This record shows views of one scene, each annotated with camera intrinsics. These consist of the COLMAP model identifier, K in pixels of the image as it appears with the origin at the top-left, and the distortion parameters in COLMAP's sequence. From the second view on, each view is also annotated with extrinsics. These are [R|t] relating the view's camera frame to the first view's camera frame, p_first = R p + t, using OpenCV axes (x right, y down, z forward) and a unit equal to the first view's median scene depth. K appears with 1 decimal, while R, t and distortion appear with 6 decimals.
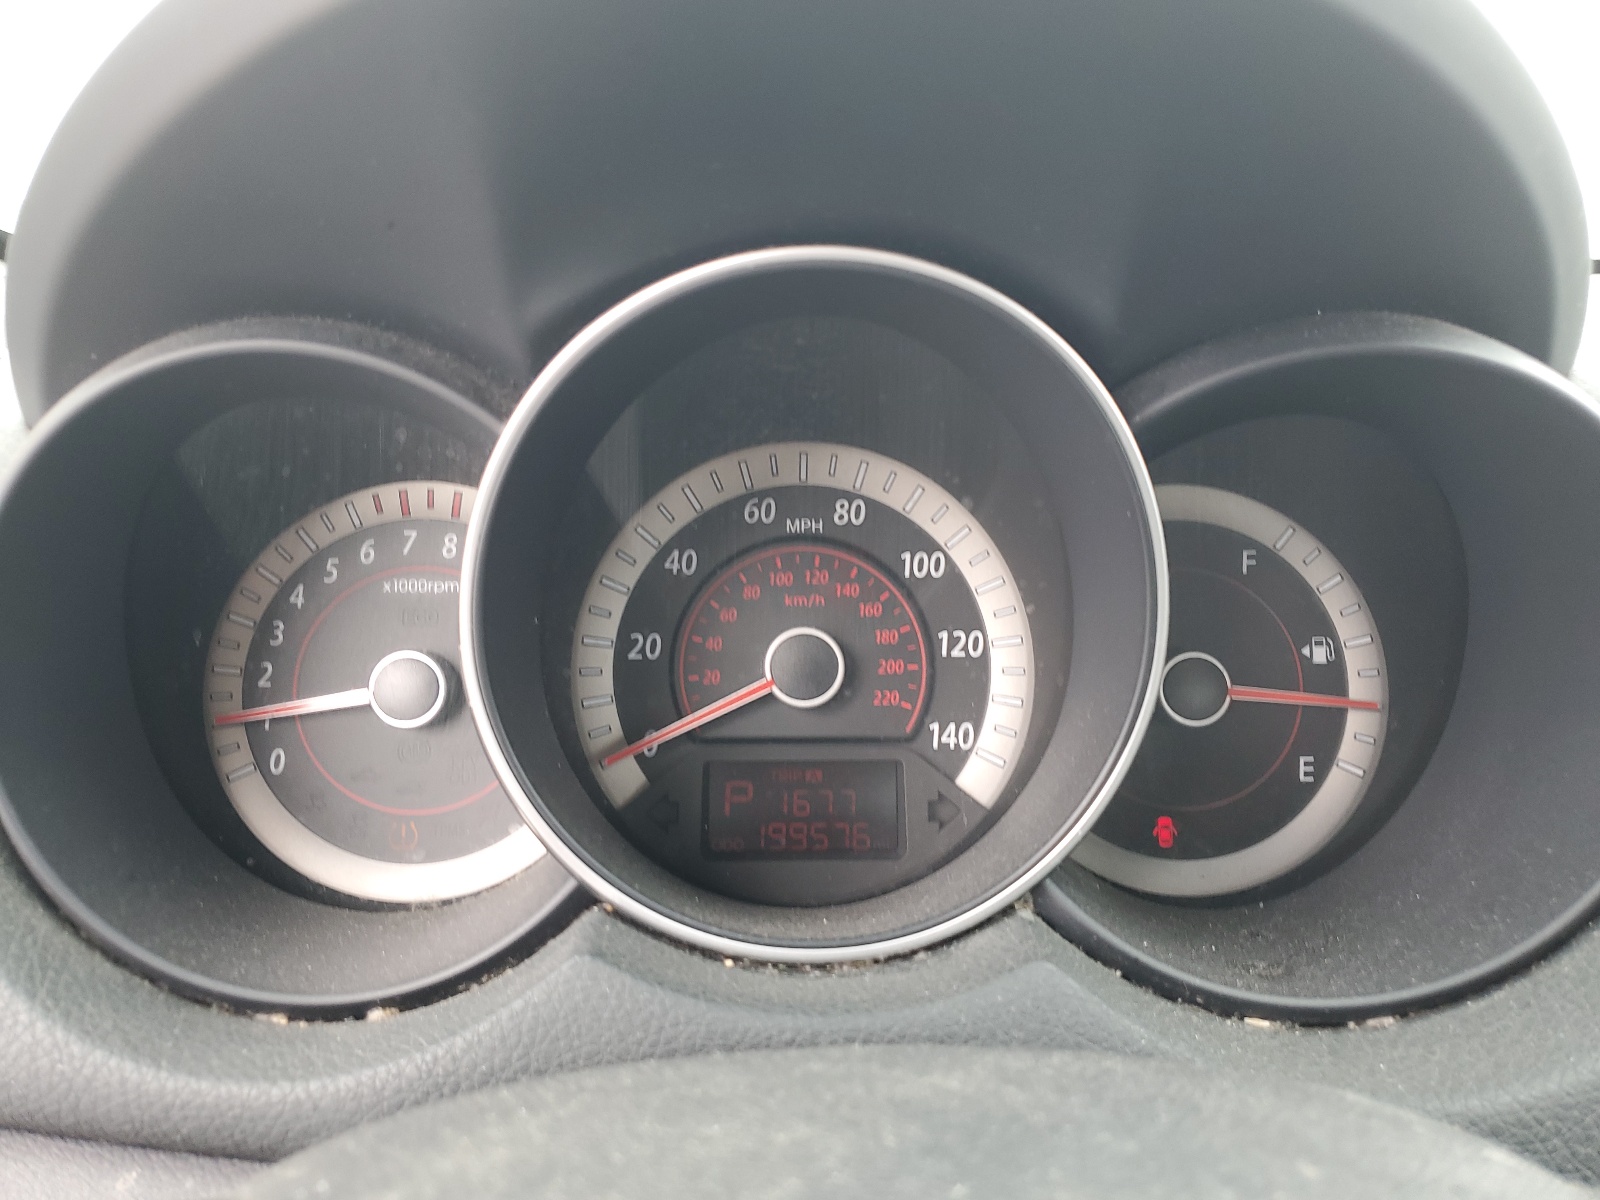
lens RADIAL K [[1214.8, 0, 800.2], [0, 1214.8, 600.8], [0, 0, 1]] dist [-0.002722, -0.000704]
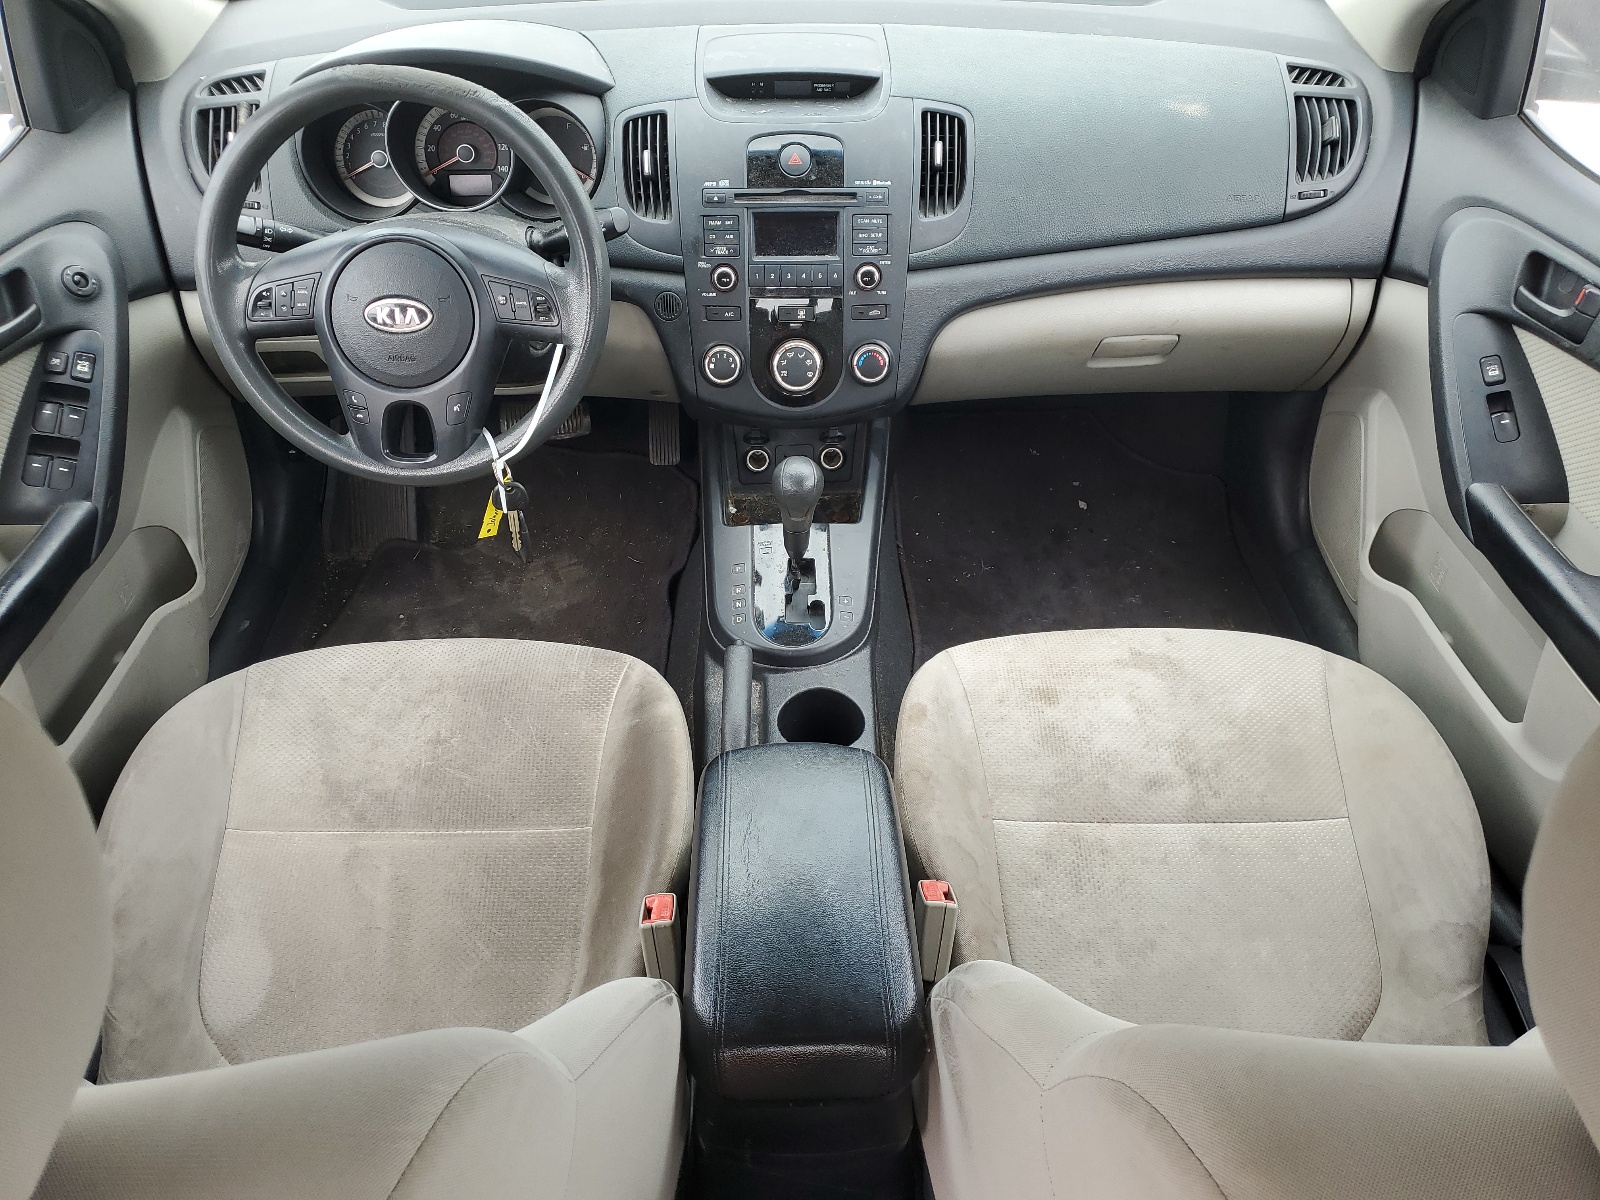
lens RADIAL K [[1214.8, 0, 799.2], [0, 1214.8, 599.9], [0, 0, 1]] dist [-0.002722, -0.000704]
pose [[0.999652, -0.000921, -0.026350, 1.347921], [0.012256, 0.901079, 0.433482, -0.386692], [0.023344, -0.433654, 0.900777, -3.728103]]
